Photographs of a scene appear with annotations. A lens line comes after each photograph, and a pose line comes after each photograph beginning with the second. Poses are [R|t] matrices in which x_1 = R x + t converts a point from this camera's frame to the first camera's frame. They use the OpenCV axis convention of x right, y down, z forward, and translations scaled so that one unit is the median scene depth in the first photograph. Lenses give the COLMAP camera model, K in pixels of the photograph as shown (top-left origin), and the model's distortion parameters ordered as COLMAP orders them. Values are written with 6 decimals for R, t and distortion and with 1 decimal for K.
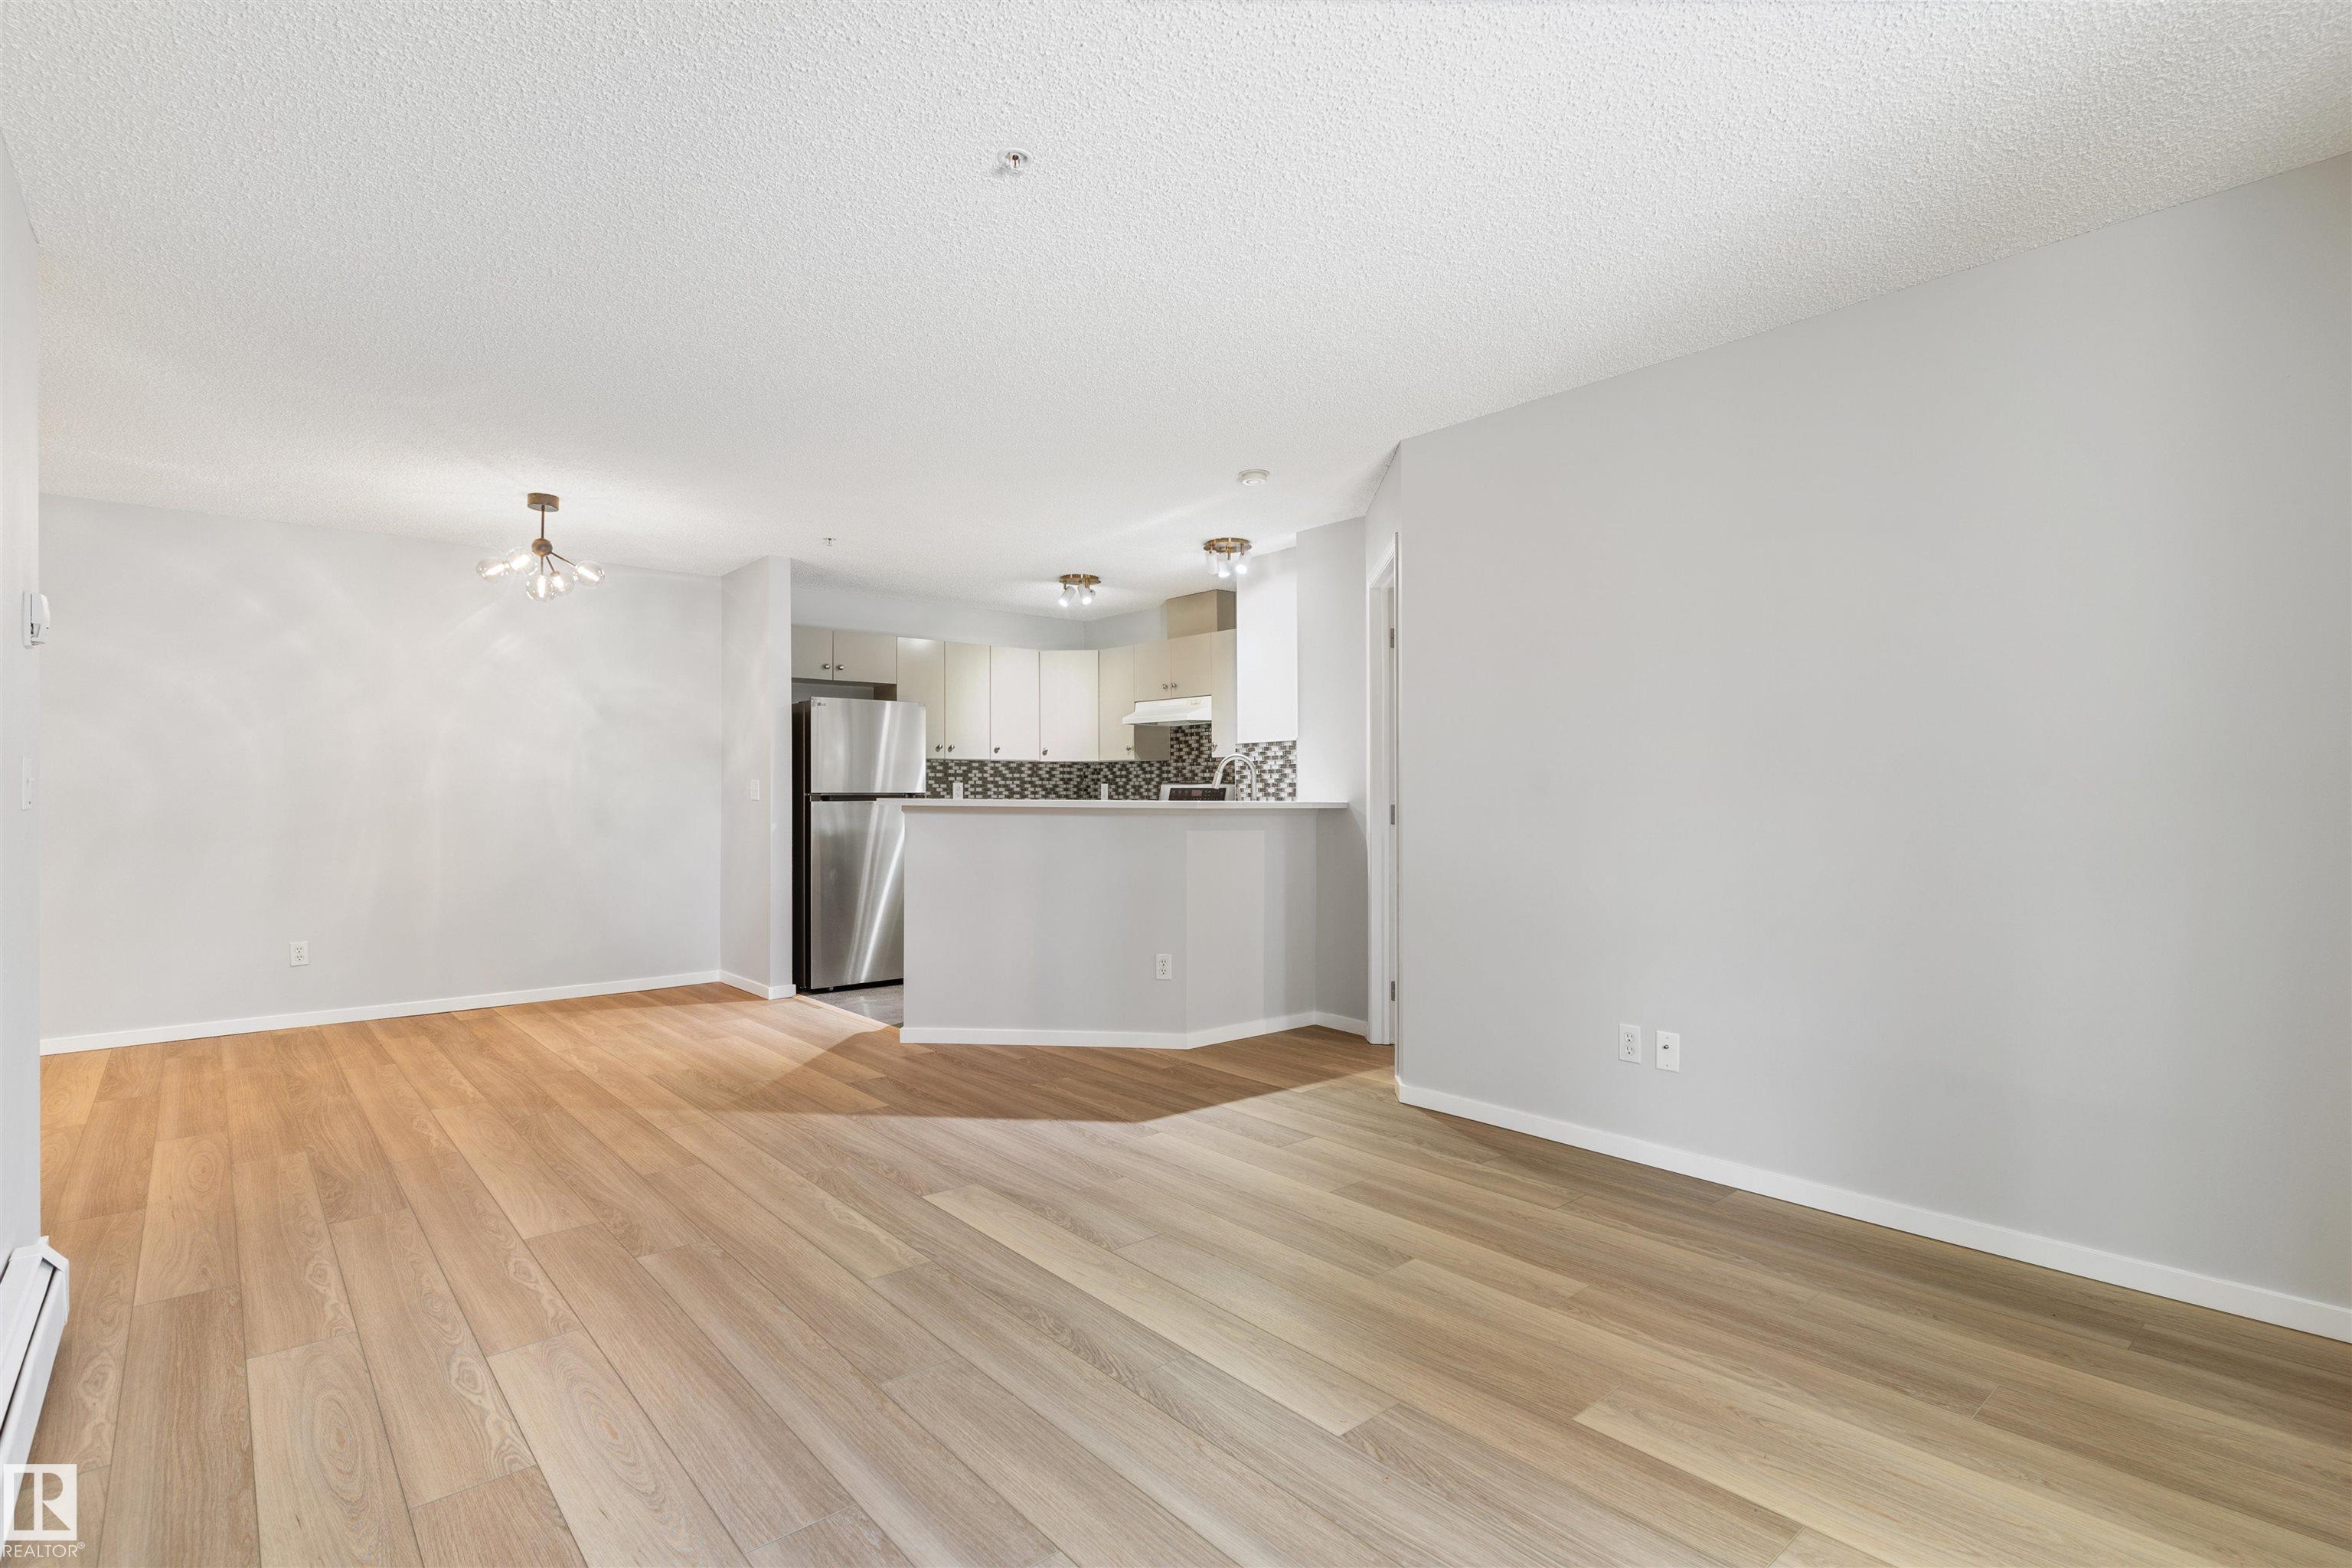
lens RADIAL K [[1117.4, 0, 1176.0], [0, 1117.4, 784.0], [0, 0, 1]] dist [0.001482, -0.000636]
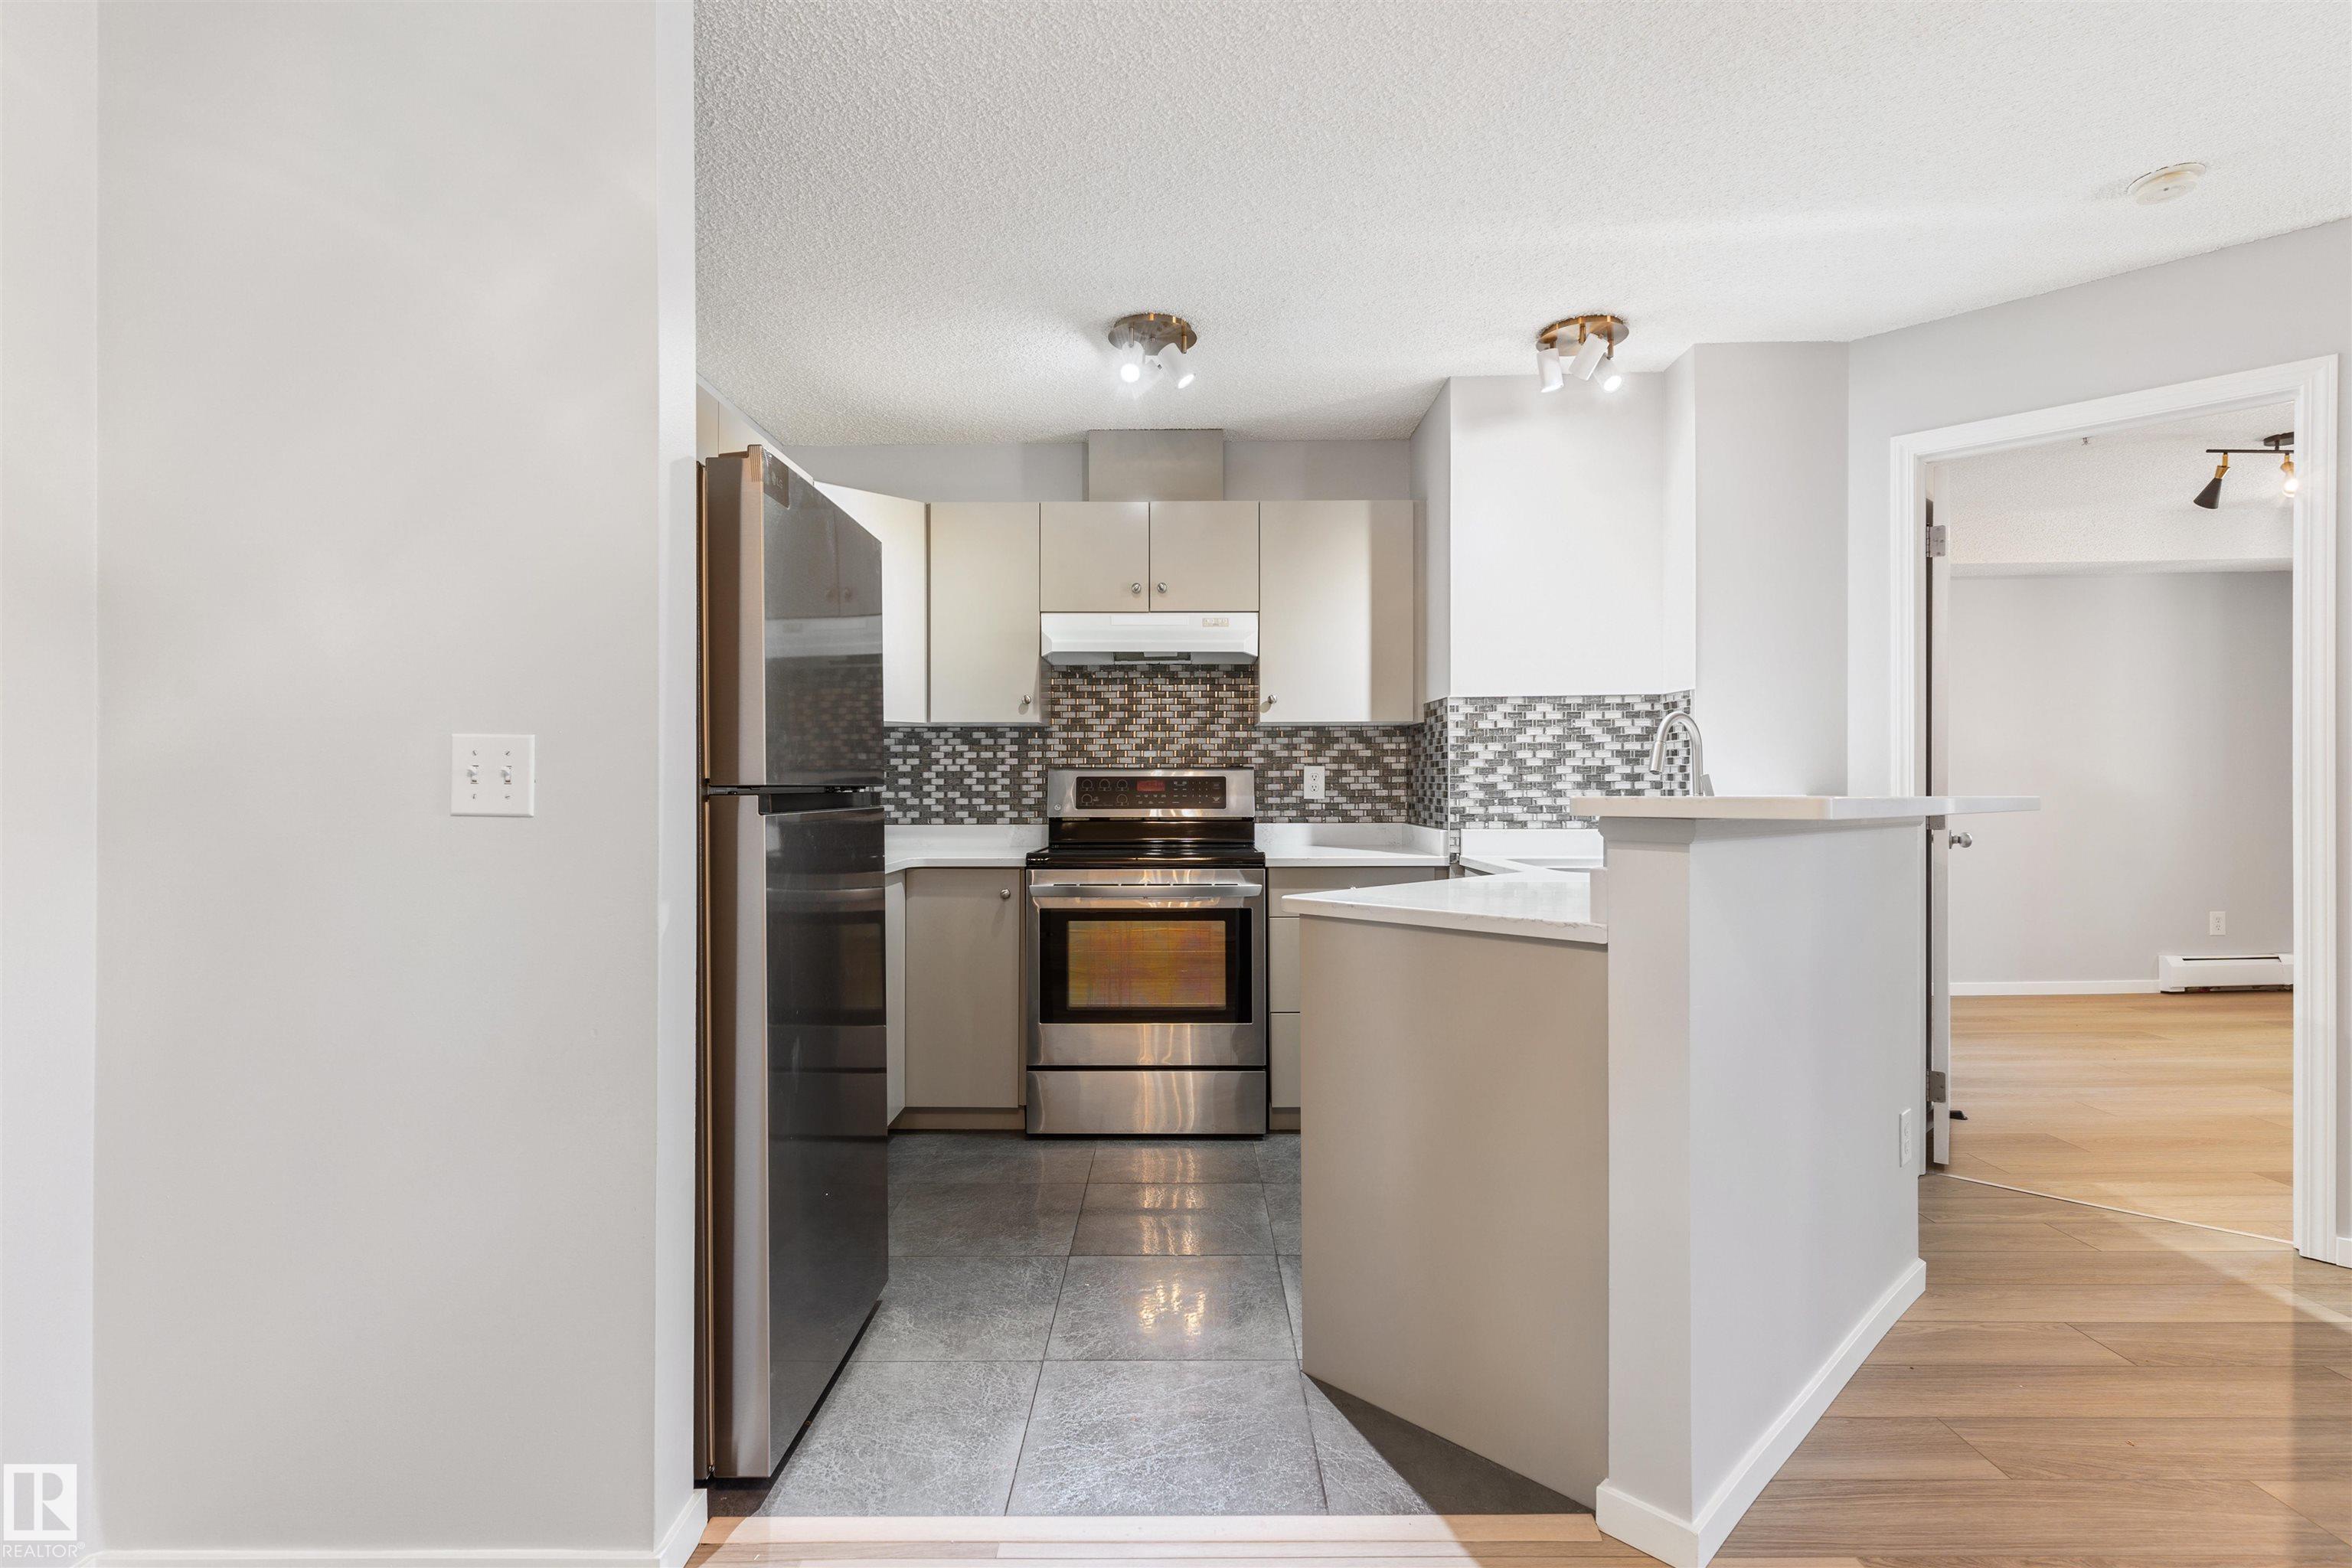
lens RADIAL K [[1123.5, 0, 1175.3], [0, 1123.5, 787.9], [0, 0, 1]] dist [0.002111, 0.000276]
pose [[0.659499, -0.004356, 0.751693, -0.479199], [-0.000320, 0.999981, 0.006076, 0.006956], [-0.751705, -0.004248, 0.659486, 0.745586]]
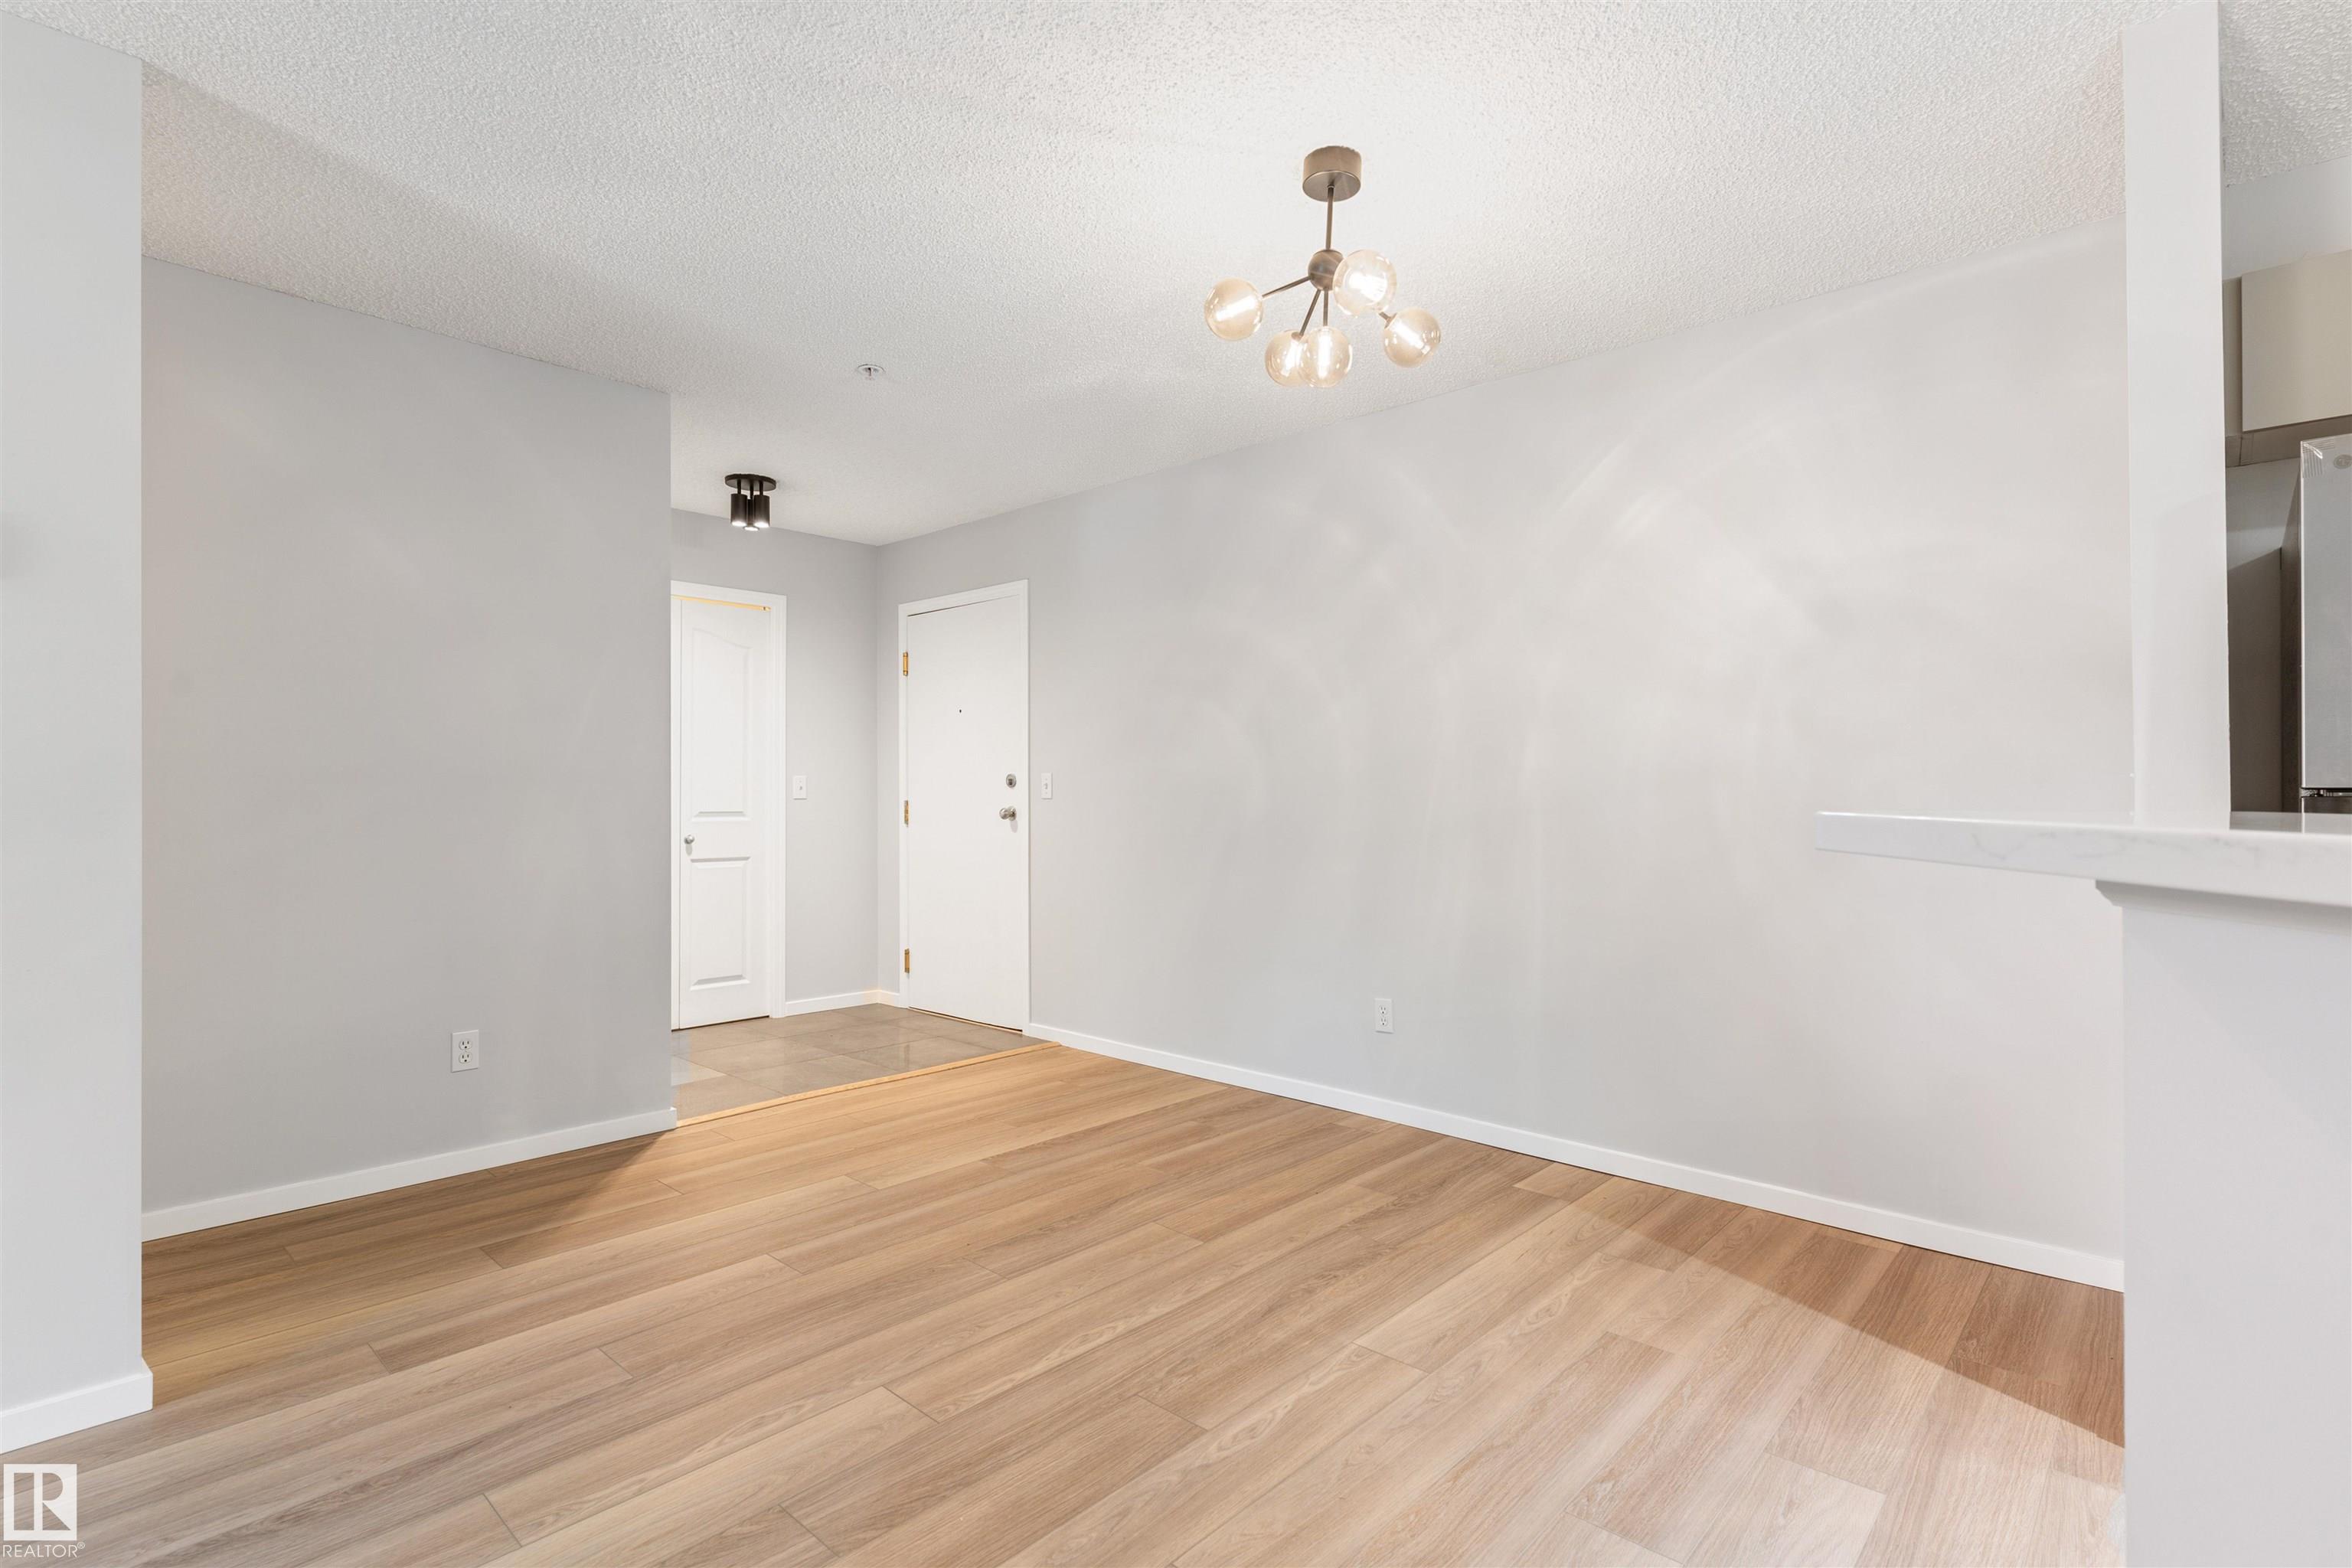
lens RADIAL K [[1126.9, 0, 1176.0], [0, 1126.9, 784.0], [0, 0, 1]] dist [0.001638, 0.000408]
pose [[0.111355, -0.004579, -0.993770, -0.078346], [0.005245, 0.999978, -0.004020, 0.006621], [0.993767, -0.004764, 0.111377, 0.701362]]
